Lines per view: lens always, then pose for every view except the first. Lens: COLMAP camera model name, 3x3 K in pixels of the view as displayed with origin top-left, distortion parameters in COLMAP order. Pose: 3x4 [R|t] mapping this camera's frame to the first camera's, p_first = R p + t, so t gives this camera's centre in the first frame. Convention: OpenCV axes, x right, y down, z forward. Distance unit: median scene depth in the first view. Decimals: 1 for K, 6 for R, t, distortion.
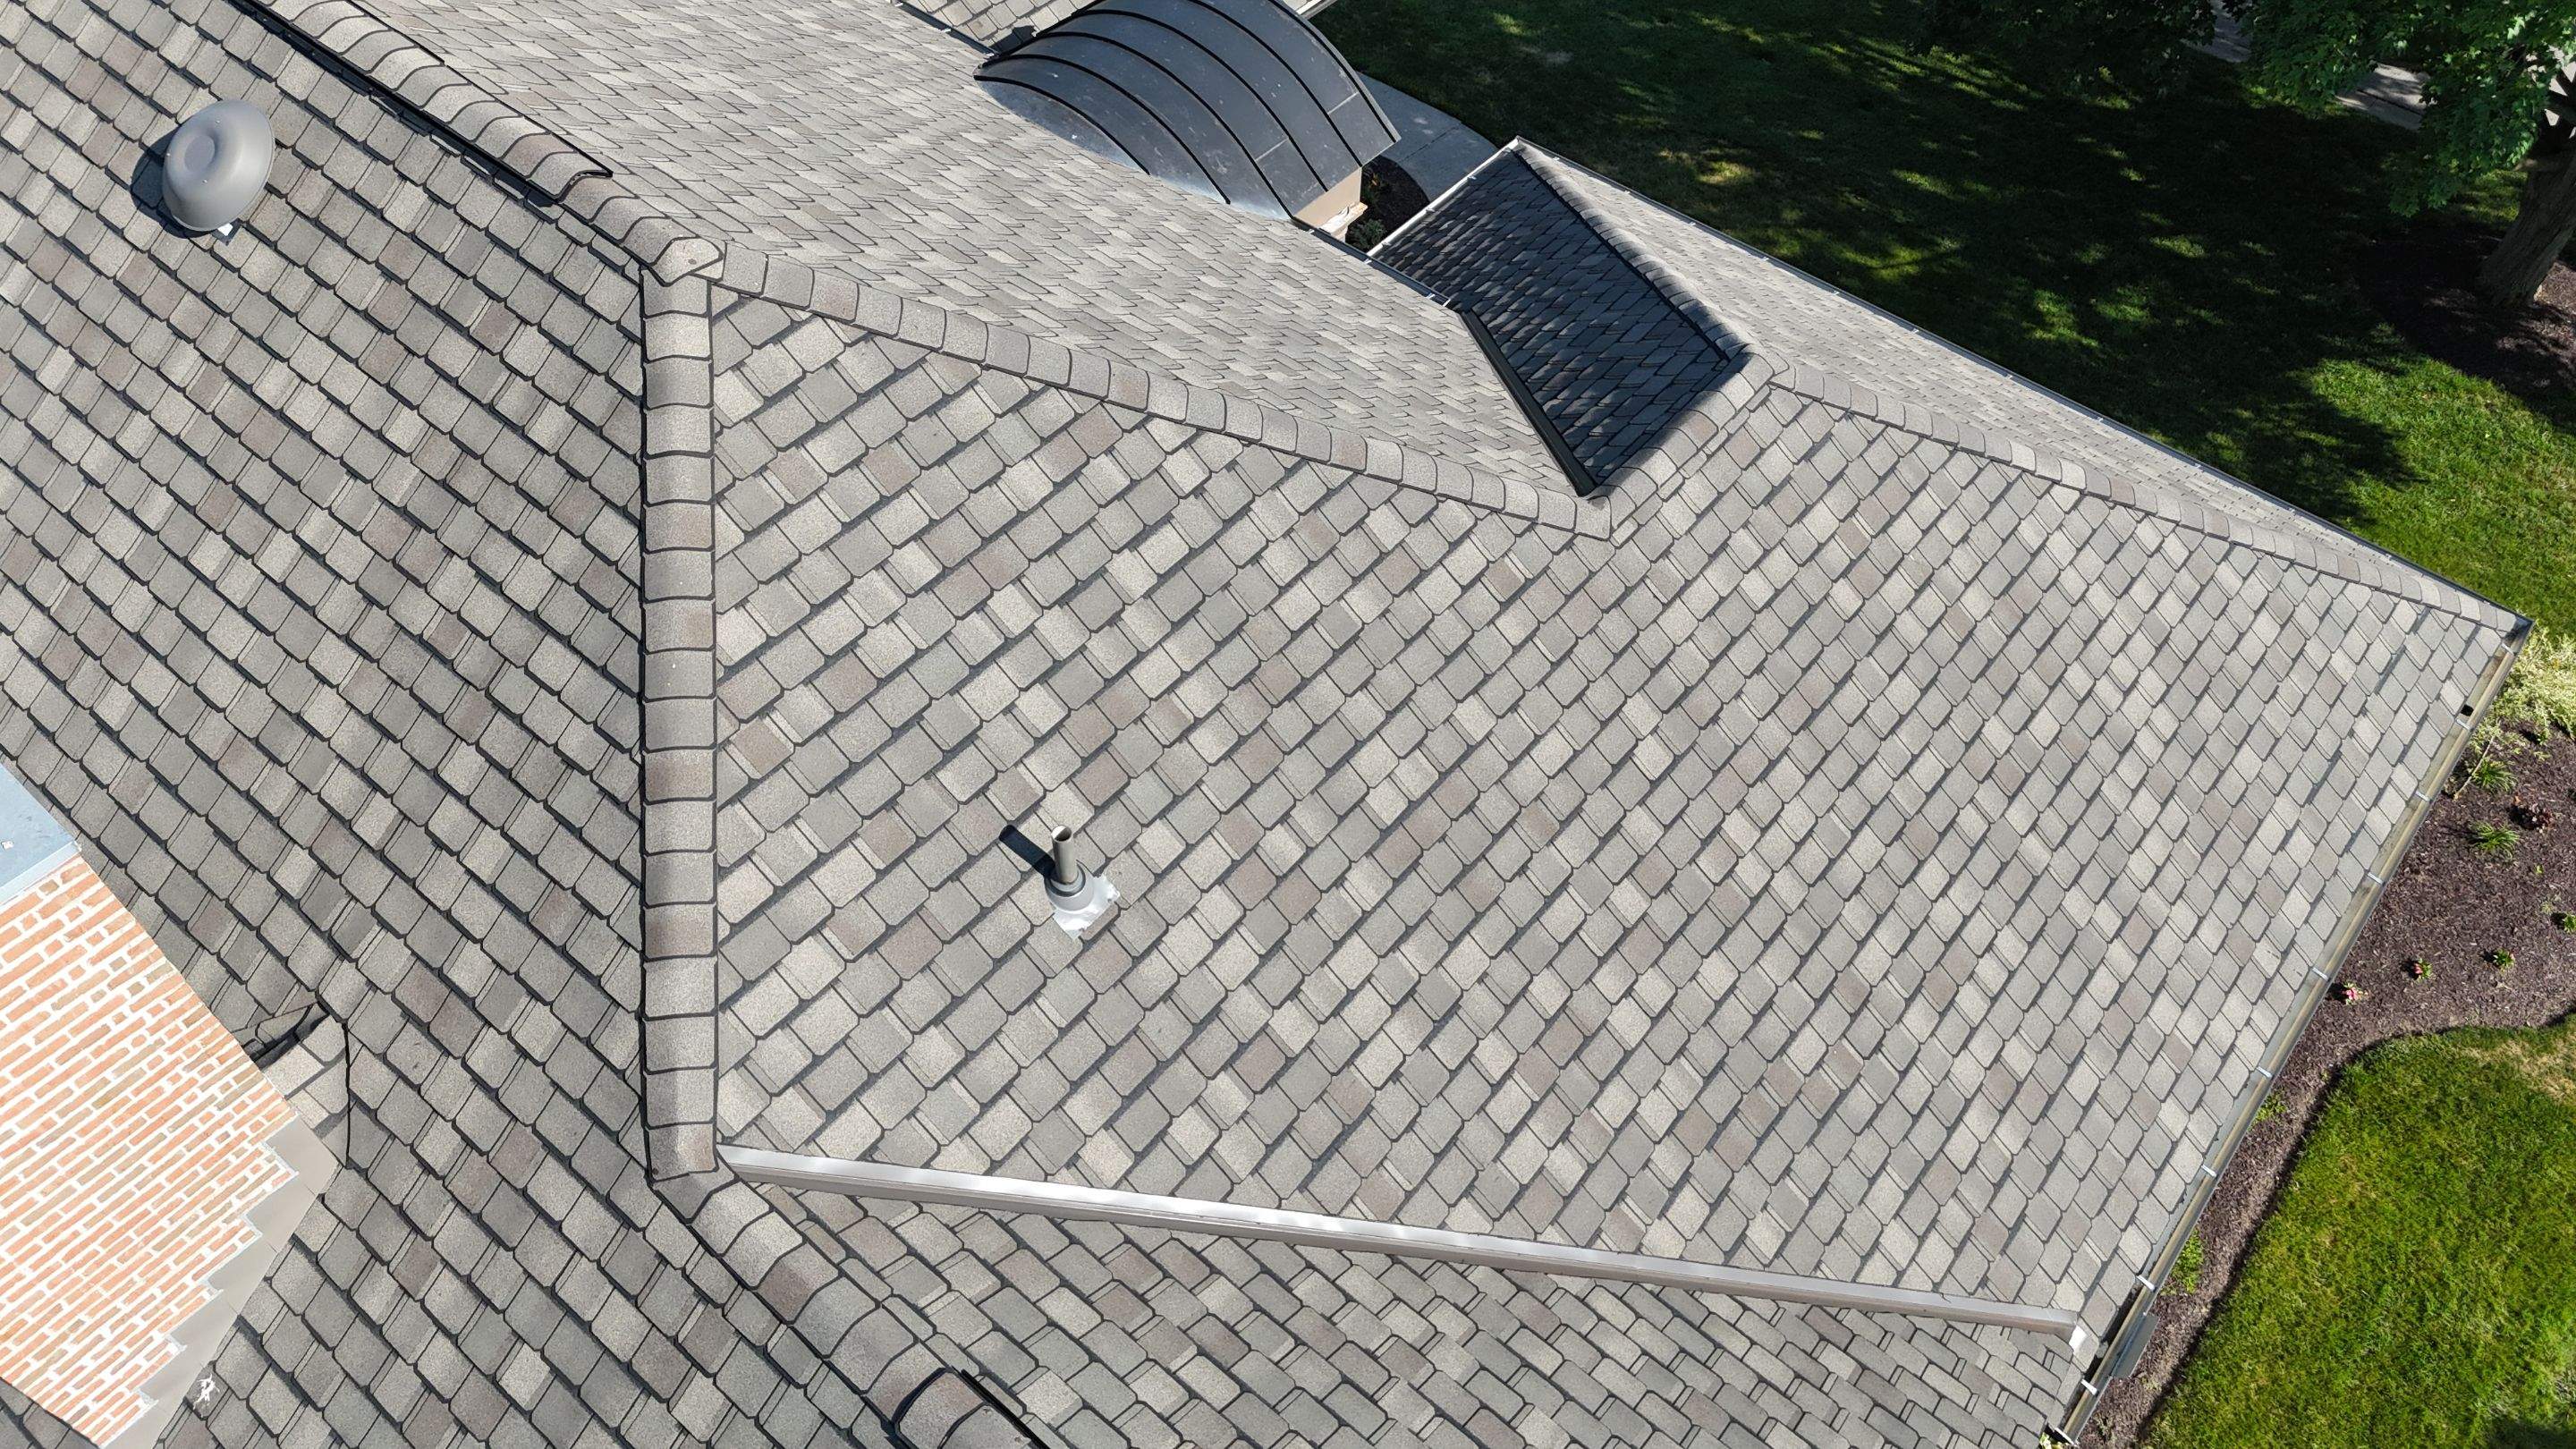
lens RADIAL K [[1892.6, 0, 1286.4], [0, 1892.6, 713.8], [0, 0, 1]] dist [0.096431, -0.104314]
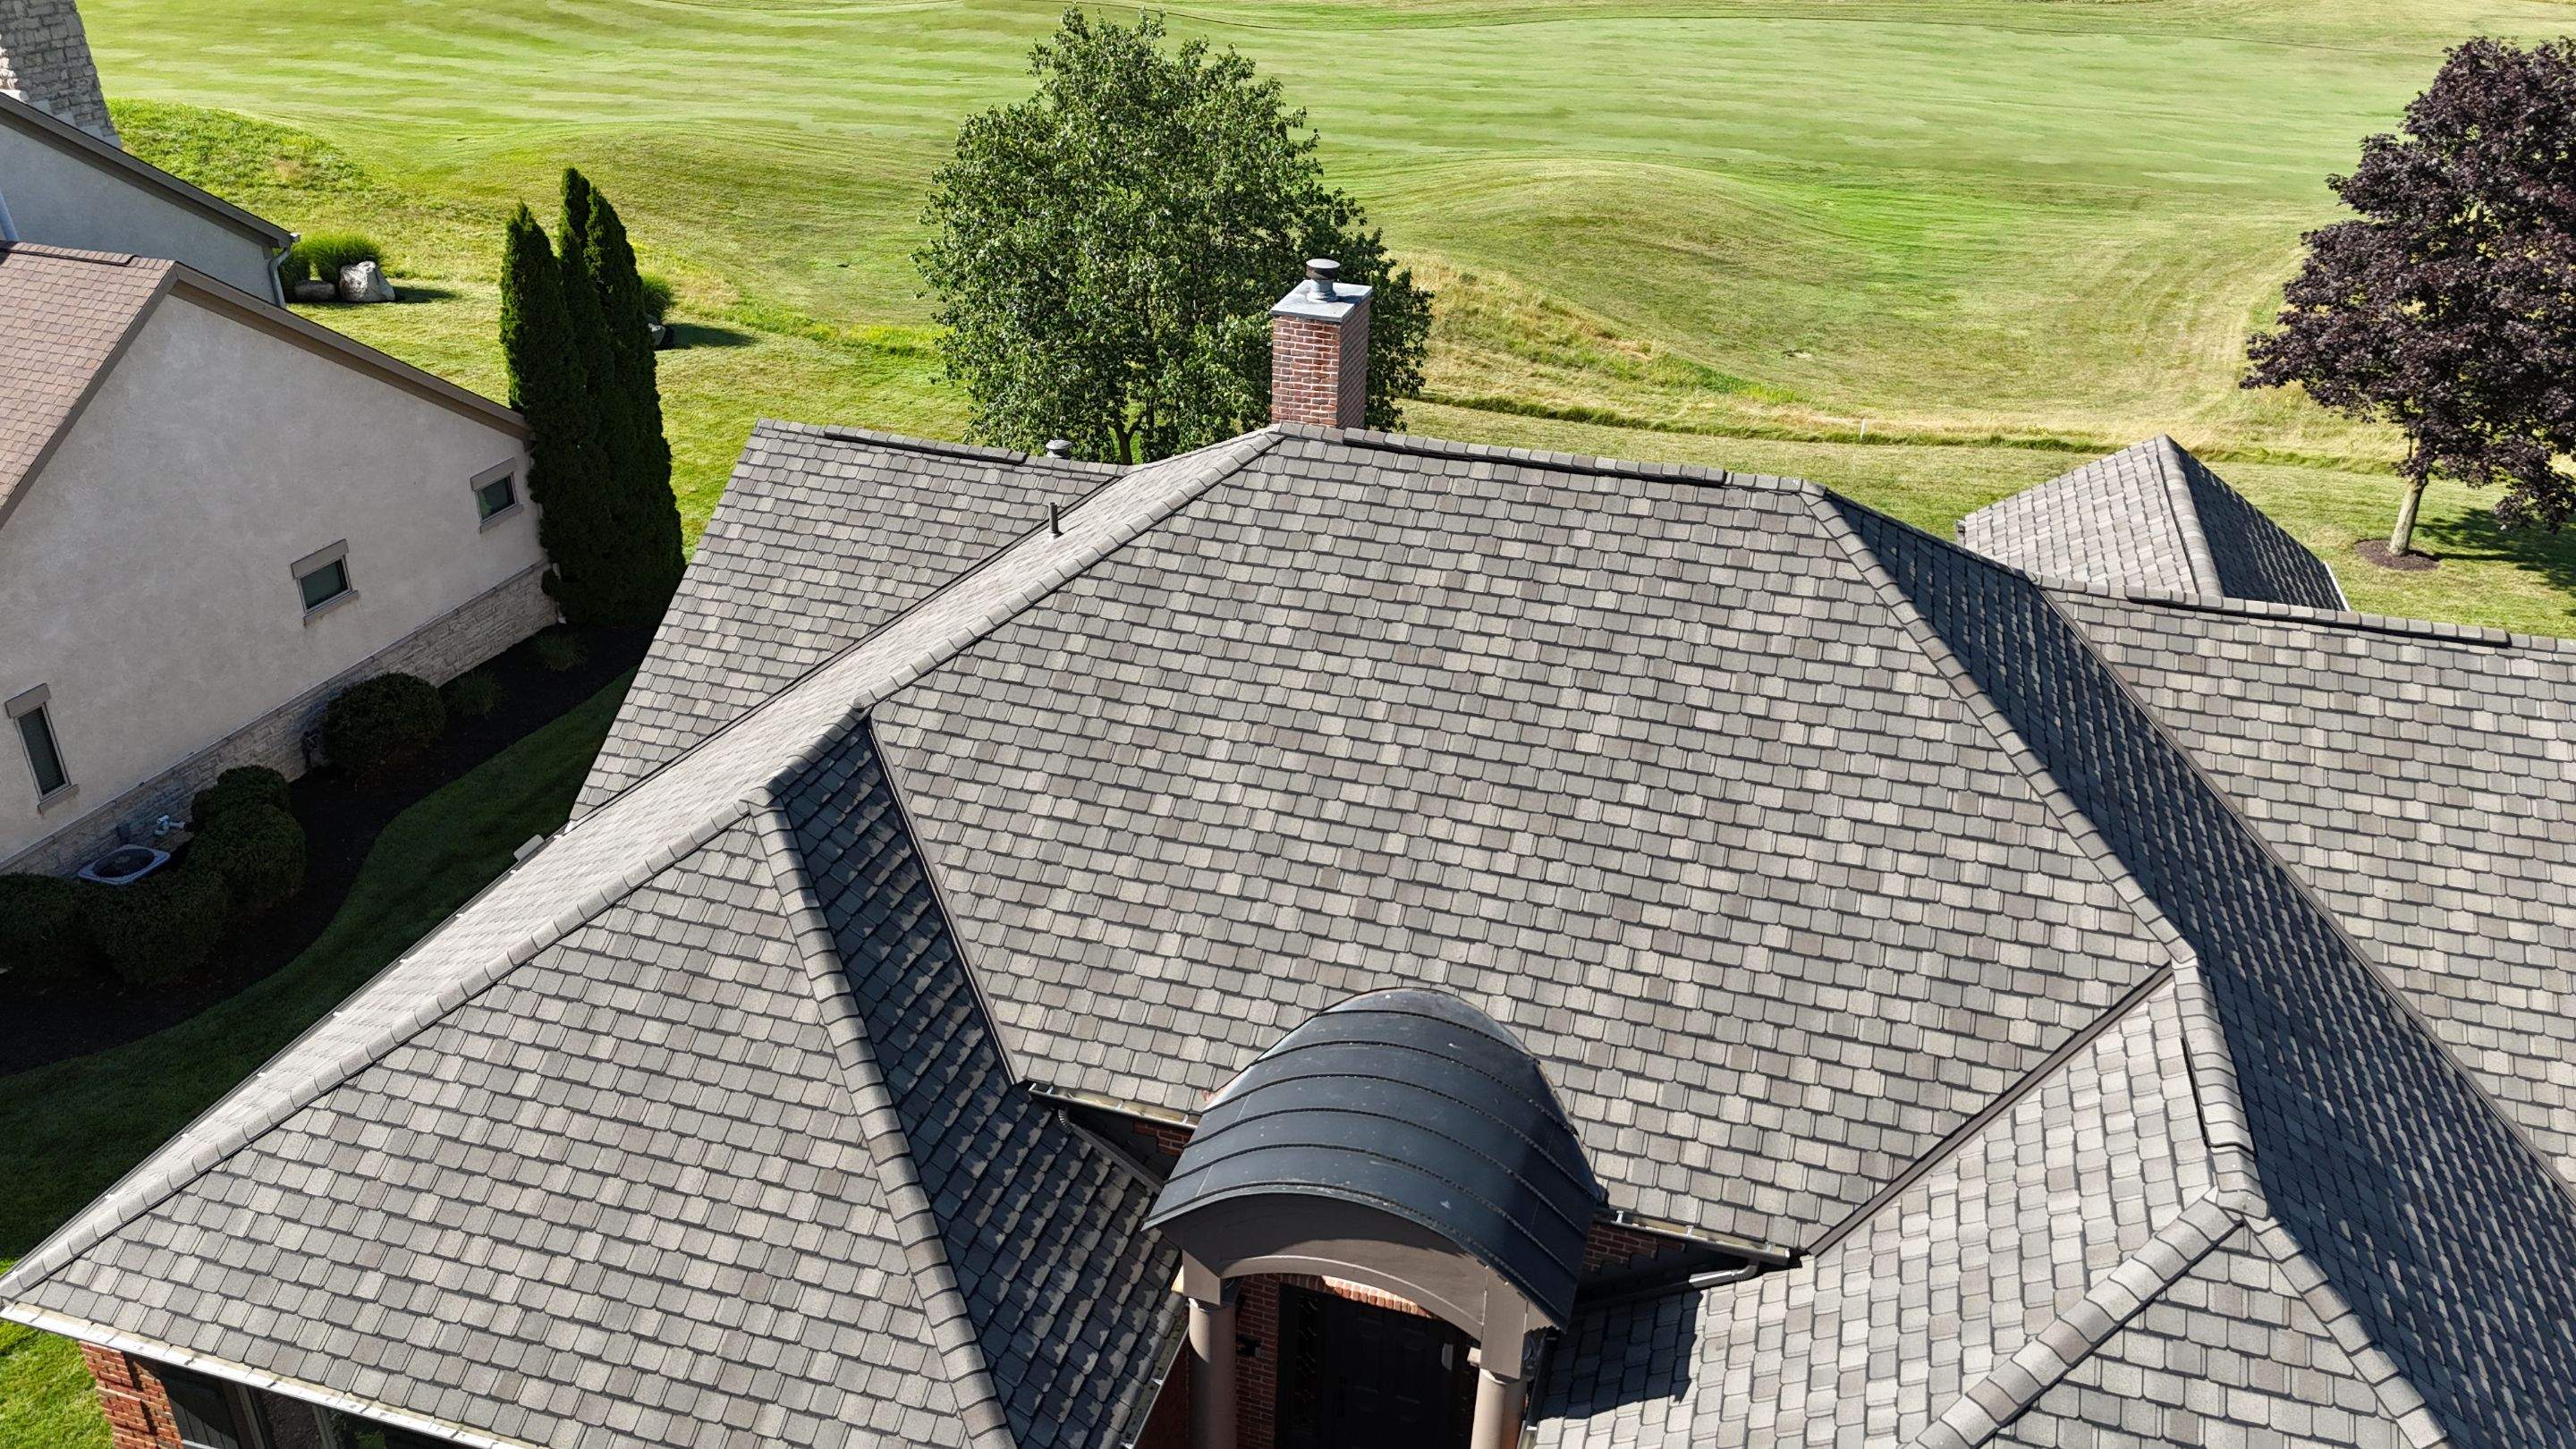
lens RADIAL K [[1892.6, 0, 1287.0], [0, 1892.6, 711.1], [0, 0, 1]] dist [0.096431, -0.104314]
pose [[-0.918745, 0.143668, -0.367786, 0.497810], [-0.335725, 0.206056, 0.919146, -2.043000], [0.207837, 0.967936, -0.141080, 1.511363]]
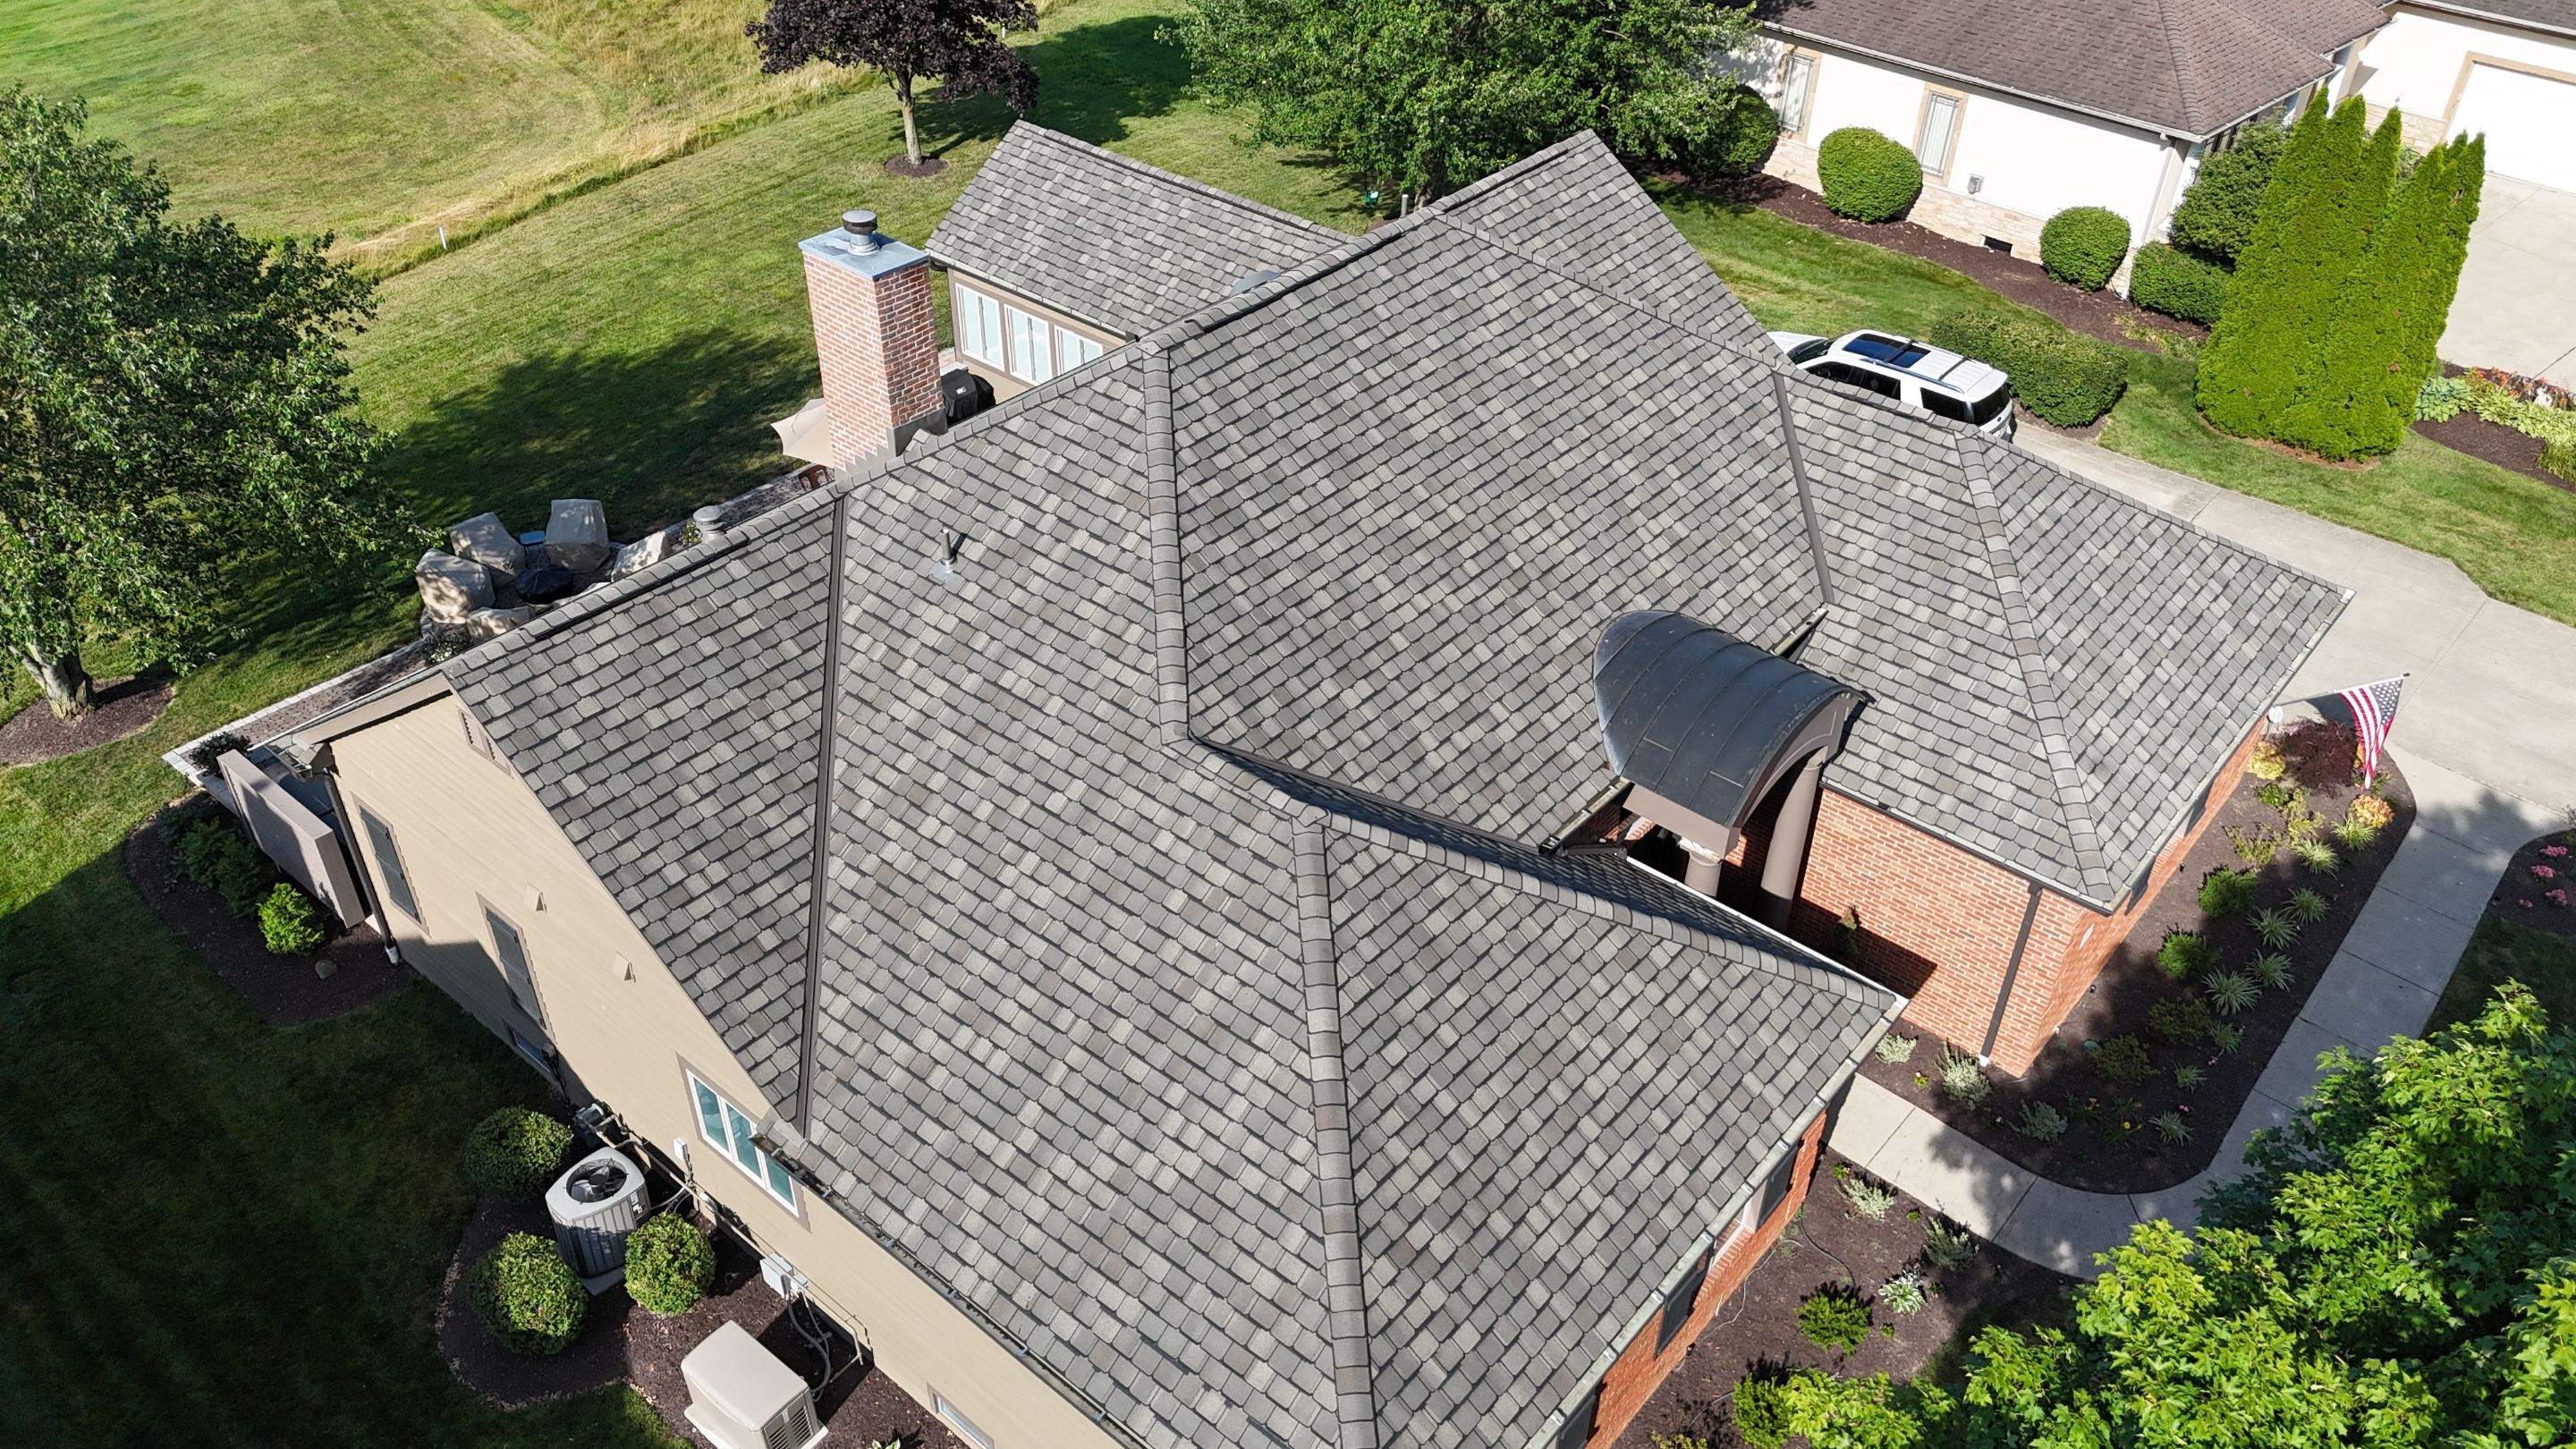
lens RADIAL K [[1892.6, 0, 1290.5], [0, 1892.6, 709.1], [0, 0, 1]] dist [0.096431, -0.104314]
pose [[-0.011012, 0.576063, -0.817331, 1.828827], [-0.794291, 0.491498, 0.357114, -0.957776], [0.607437, 0.653132, 0.452149, 0.276739]]
